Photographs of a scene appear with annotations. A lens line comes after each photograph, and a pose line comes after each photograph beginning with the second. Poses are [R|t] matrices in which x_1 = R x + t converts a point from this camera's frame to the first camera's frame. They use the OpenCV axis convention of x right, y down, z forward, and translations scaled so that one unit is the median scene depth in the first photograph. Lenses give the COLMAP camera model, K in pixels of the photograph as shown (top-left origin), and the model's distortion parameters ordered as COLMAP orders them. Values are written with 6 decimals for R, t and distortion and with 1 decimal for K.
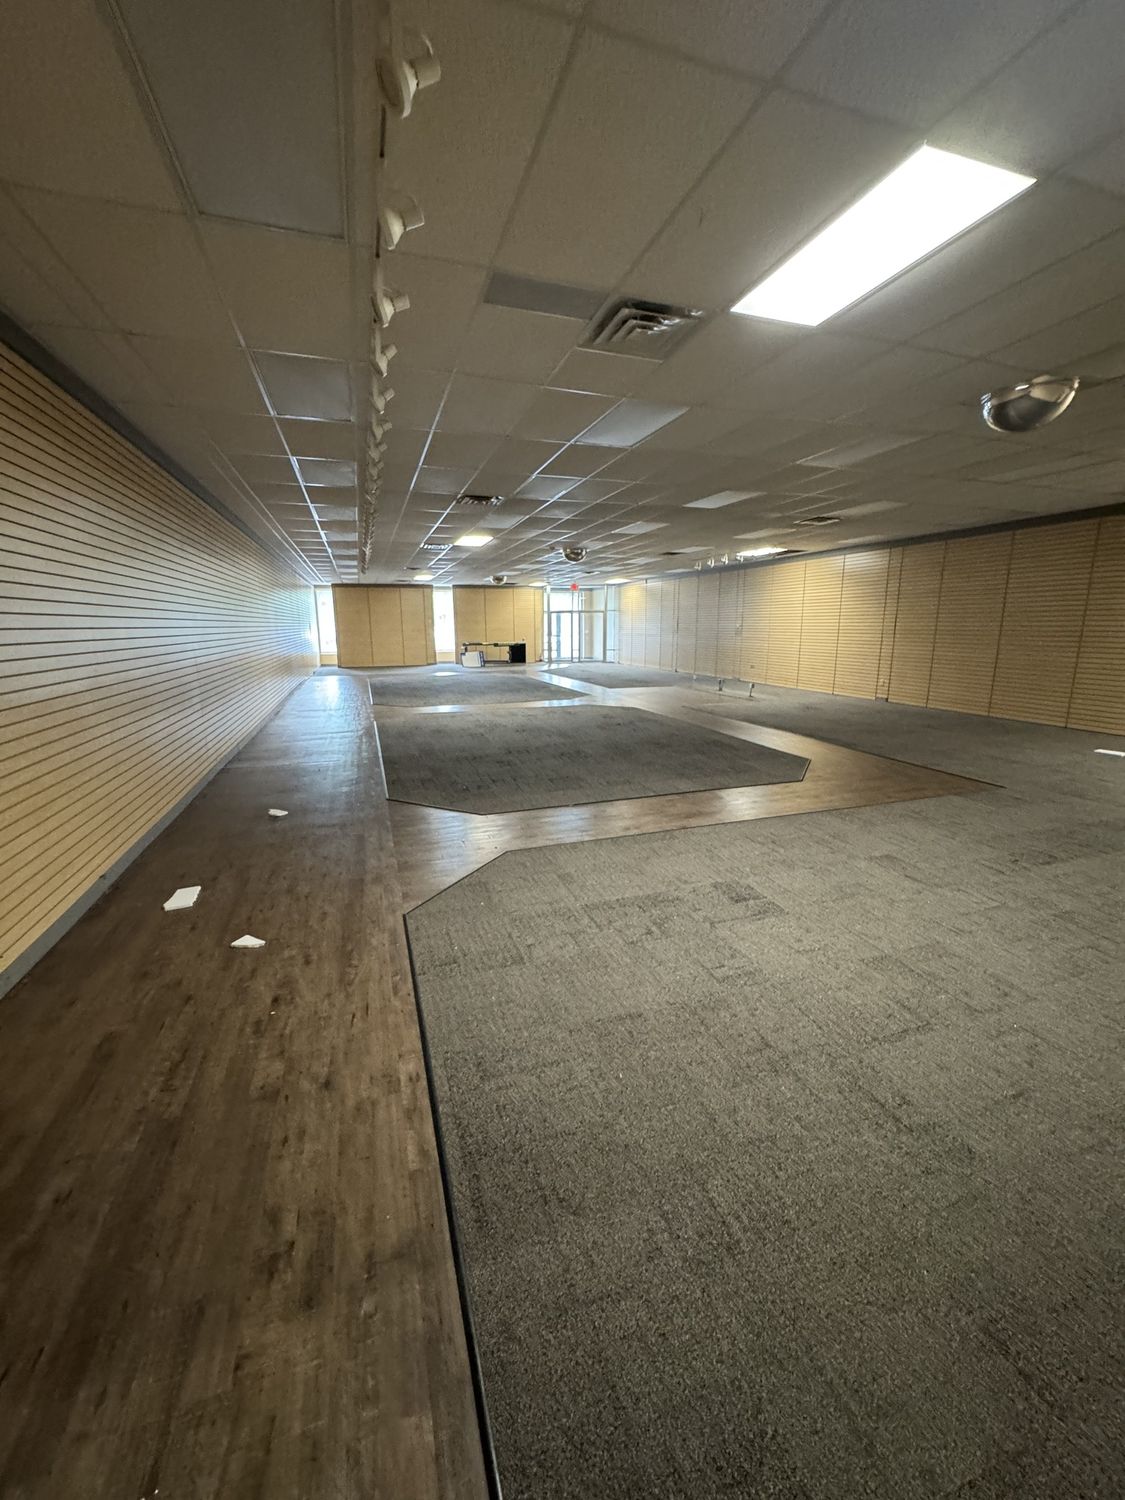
lens RADIAL K [[603.8, 0, 562.5], [0, 603.8, 750.0], [0, 0, 1]] dist [-0.000576, -0.000006]
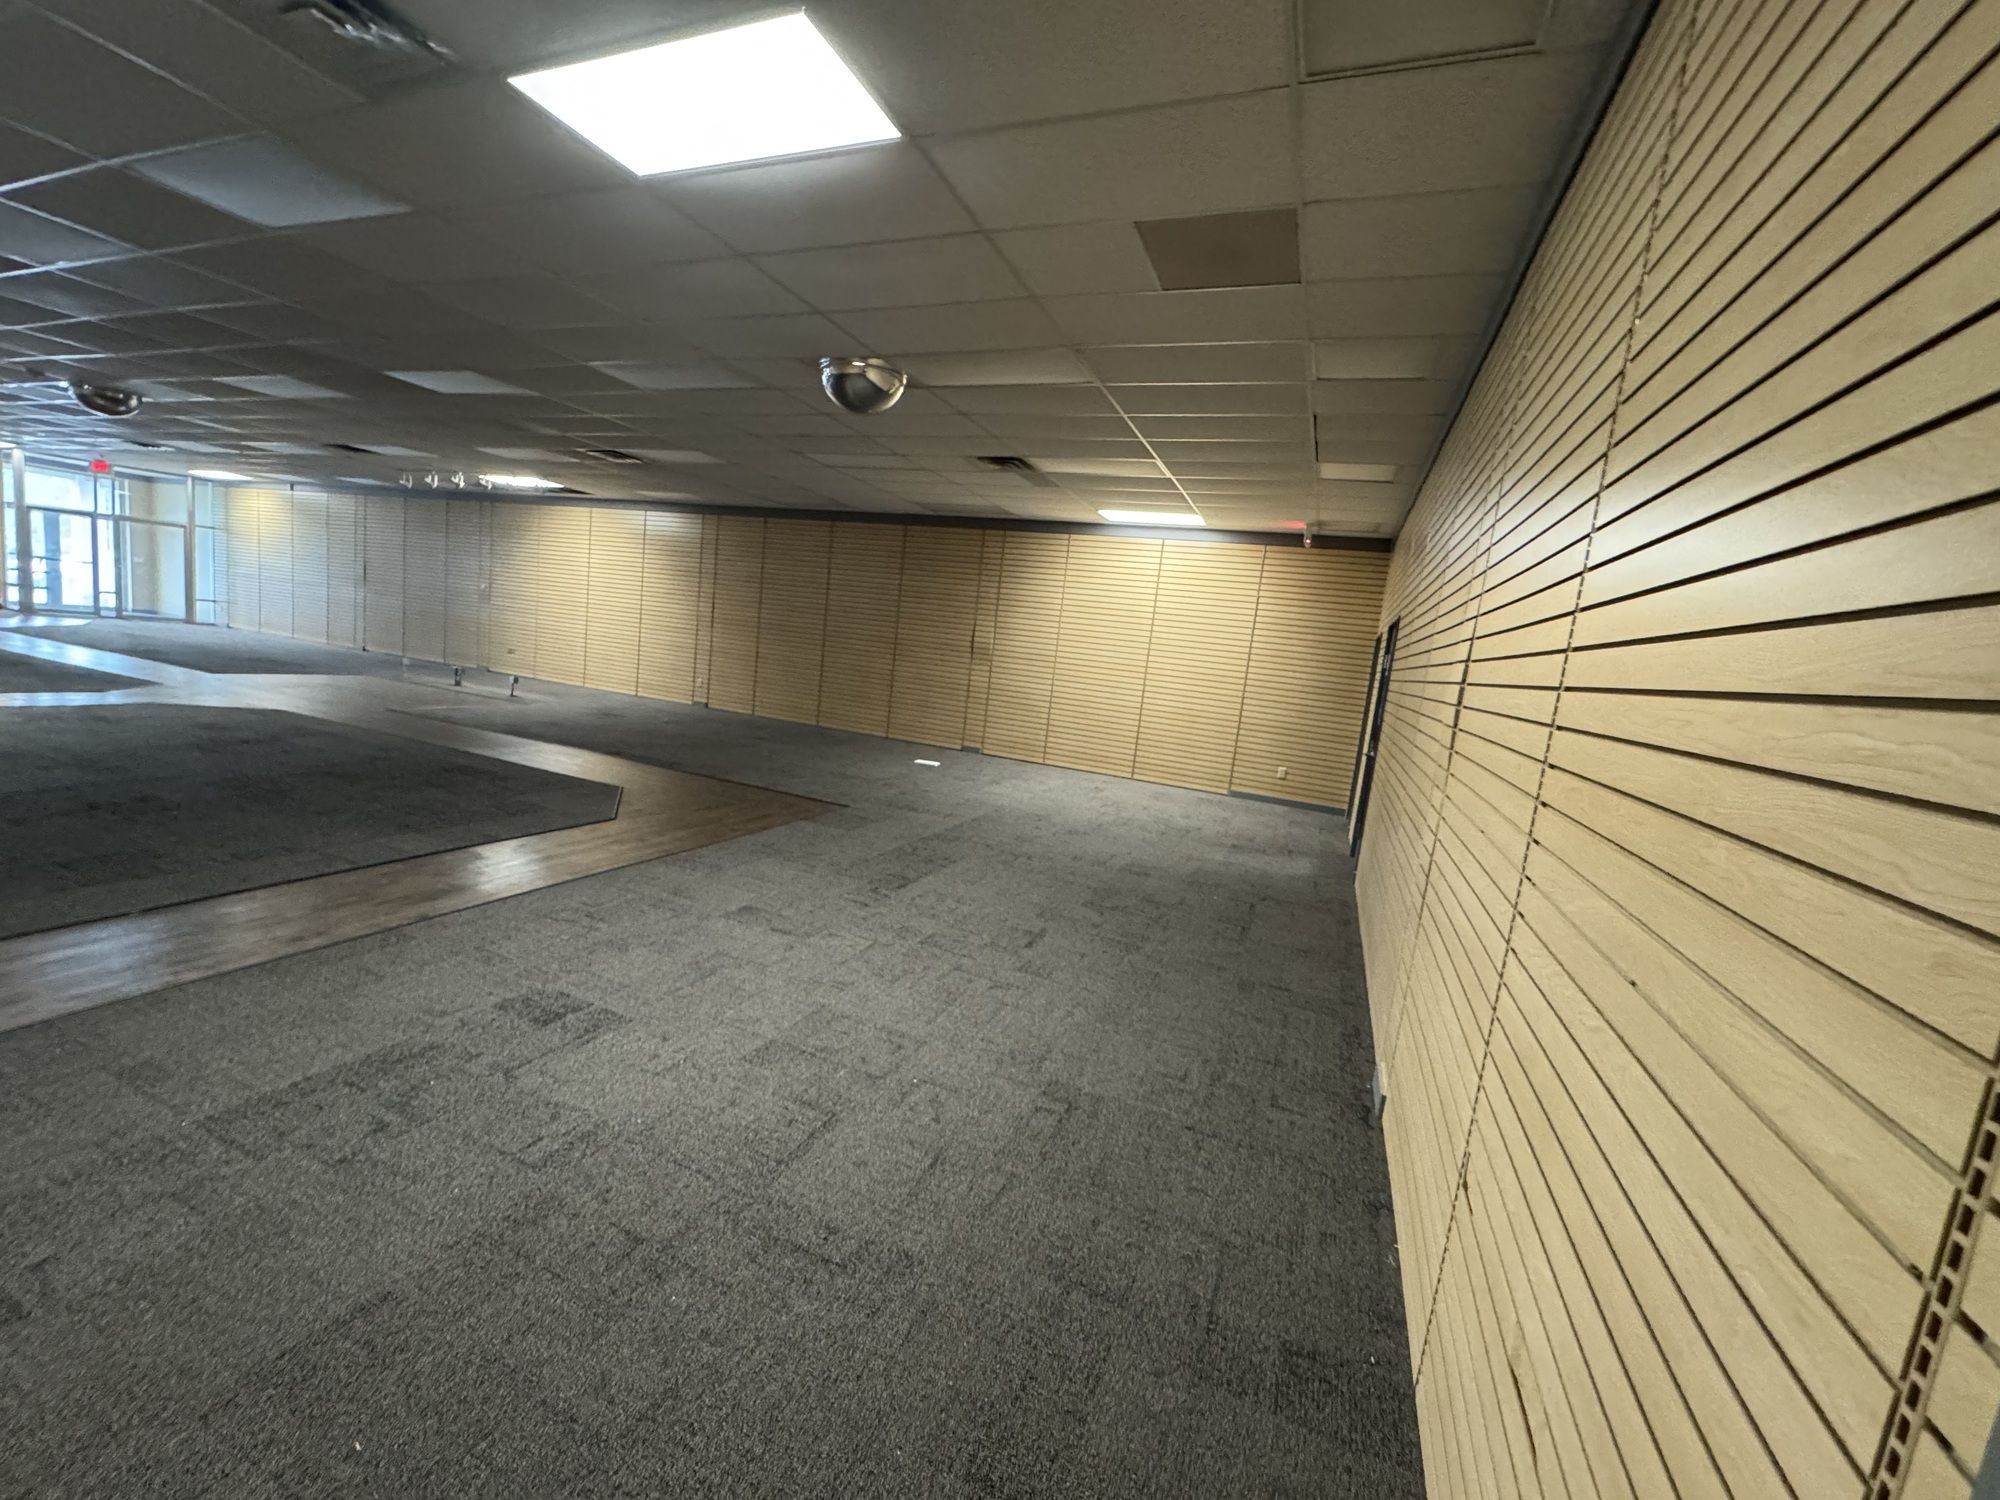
lens RADIAL K [[805.1, 0, 1003.5], [0, 805.1, 748.3], [0, 0, 1]] dist [-0.000576, -0.000006]
pose [[0.650159, -0.021779, 0.759486, -0.021058], [0.042364, 0.999073, -0.007616, -0.005498], [-0.758616, 0.037127, 0.650479, 0.056908]]
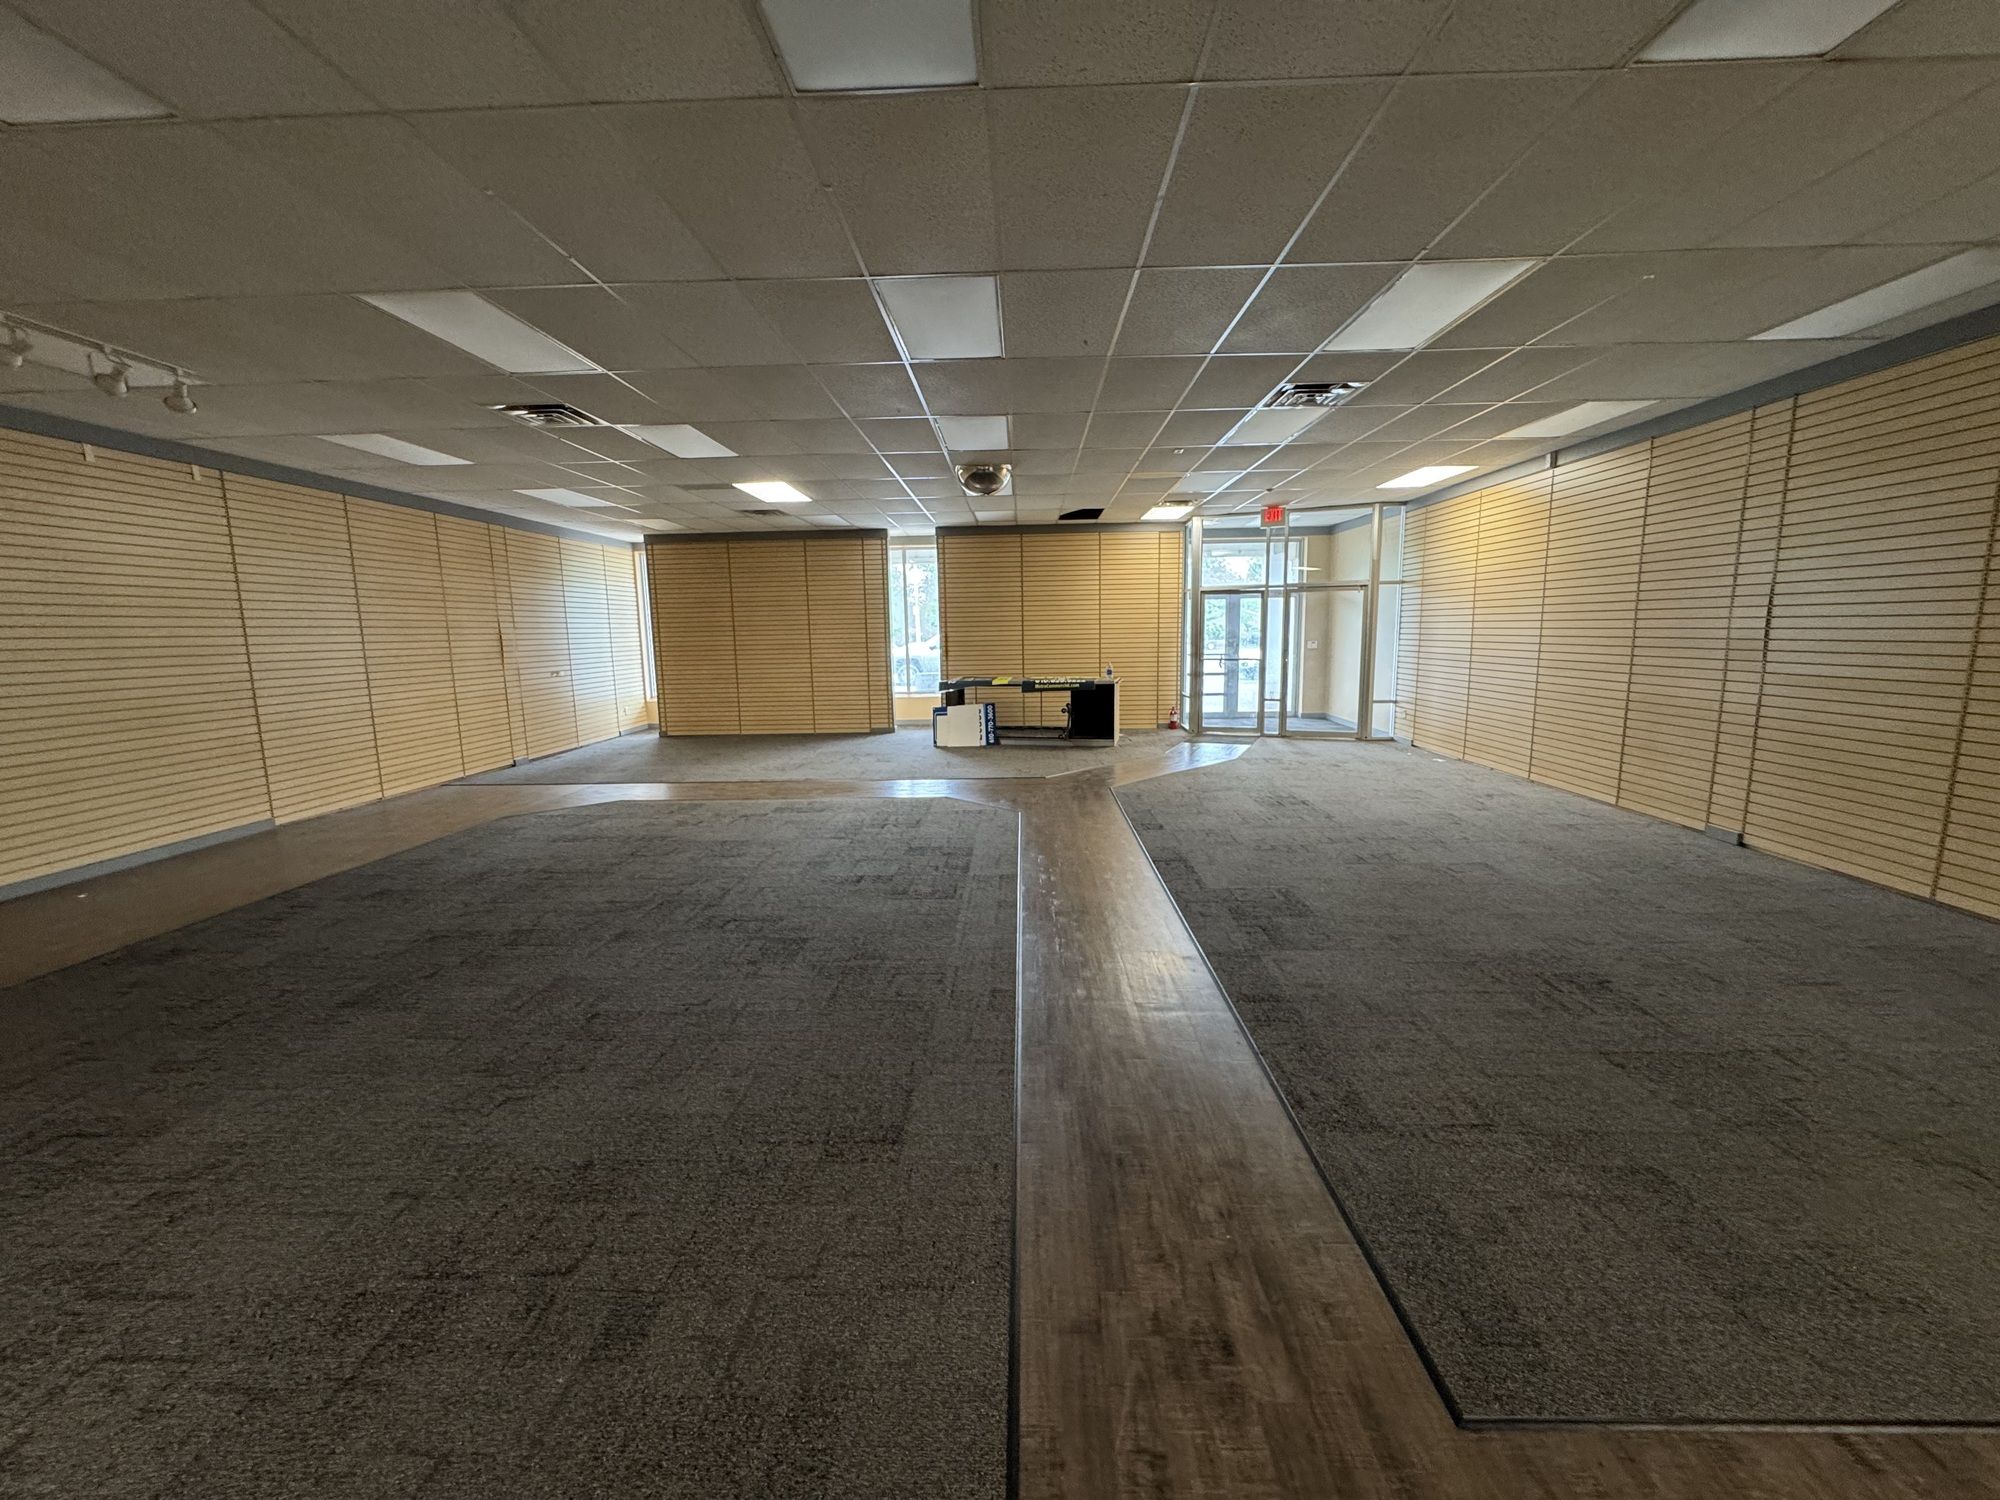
lens RADIAL K [[801.3, 0, 1000.0], [0, 801.3, 750.0], [0, 0, 1]] dist [0.030233, 0.000016]
pose [[0.940734, 0.040658, -0.336700, 0.141724], [-0.059855, 0.997108, -0.046826, -0.478836], [0.333823, 0.064204, 0.940447, 2.328620]]
